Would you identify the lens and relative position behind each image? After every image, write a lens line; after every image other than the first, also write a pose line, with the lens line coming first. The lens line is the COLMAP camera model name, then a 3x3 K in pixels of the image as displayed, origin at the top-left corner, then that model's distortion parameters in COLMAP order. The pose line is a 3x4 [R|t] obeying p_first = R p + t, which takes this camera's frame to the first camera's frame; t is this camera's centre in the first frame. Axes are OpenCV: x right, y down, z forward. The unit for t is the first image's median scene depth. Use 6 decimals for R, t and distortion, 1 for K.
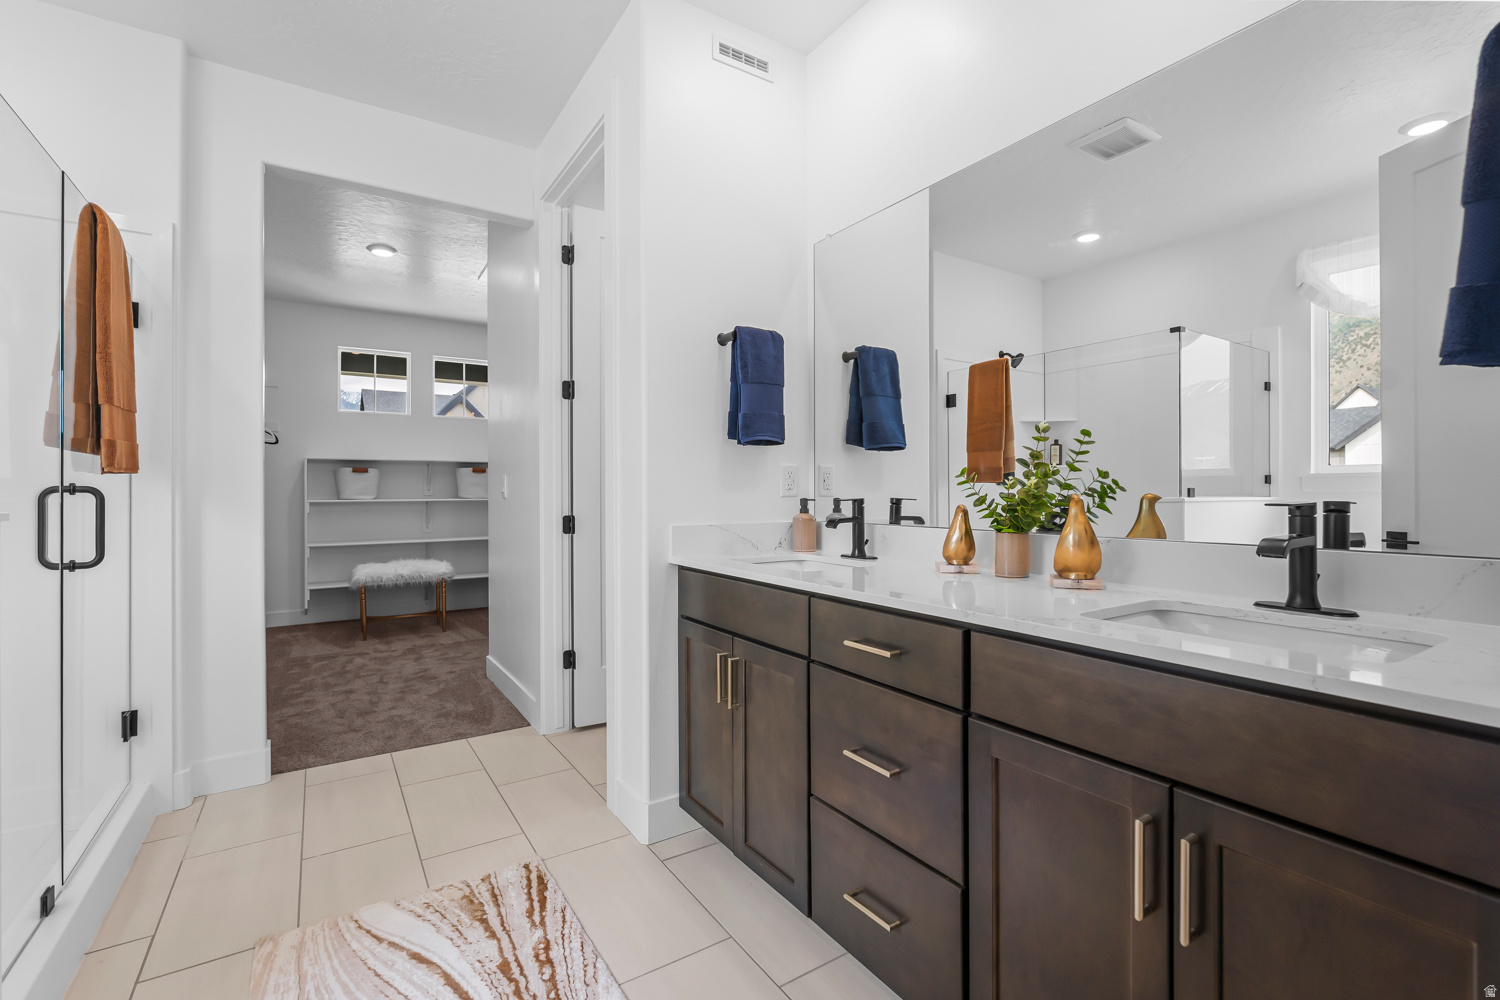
lens RADIAL K [[663.2, 0, 757.2], [0, 663.2, 497.5], [0, 0, 1]] dist [-0.007540, 0.001346]
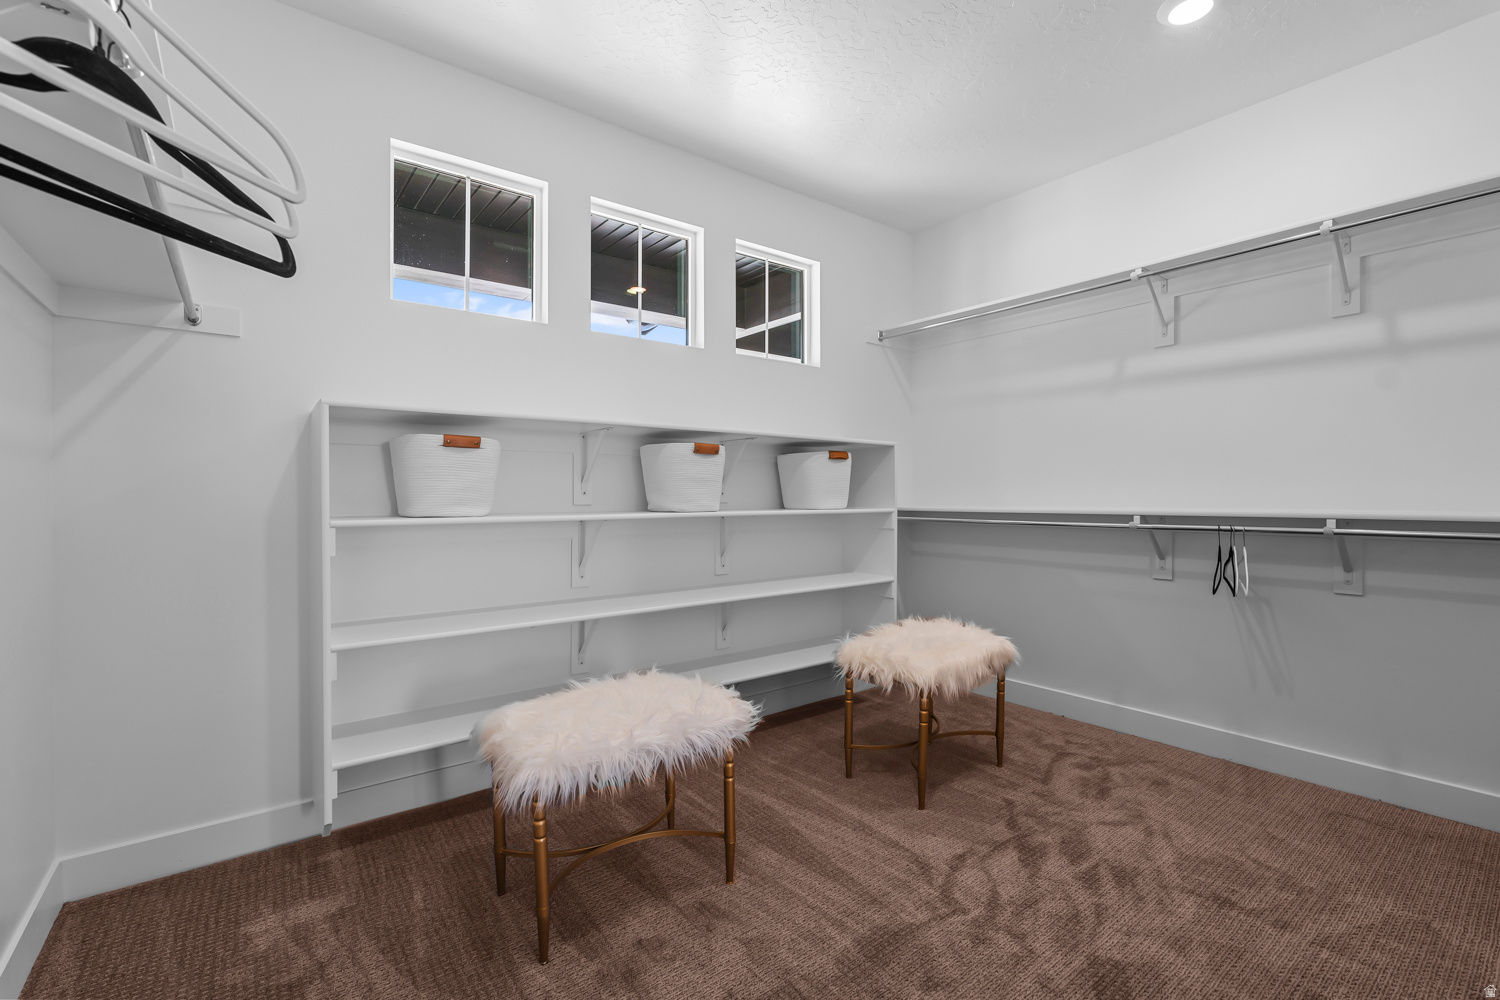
lens RADIAL K [[663.2, 0, 743.0], [0, 663.2, 496.6], [0, 0, 1]] dist [-0.007540, 0.001346]
pose [[0.997705, -0.001373, 0.067699, -0.460932], [0.001149, 0.999994, 0.003336, -0.009819], [-0.067704, -0.003251, 0.997700, 0.600345]]
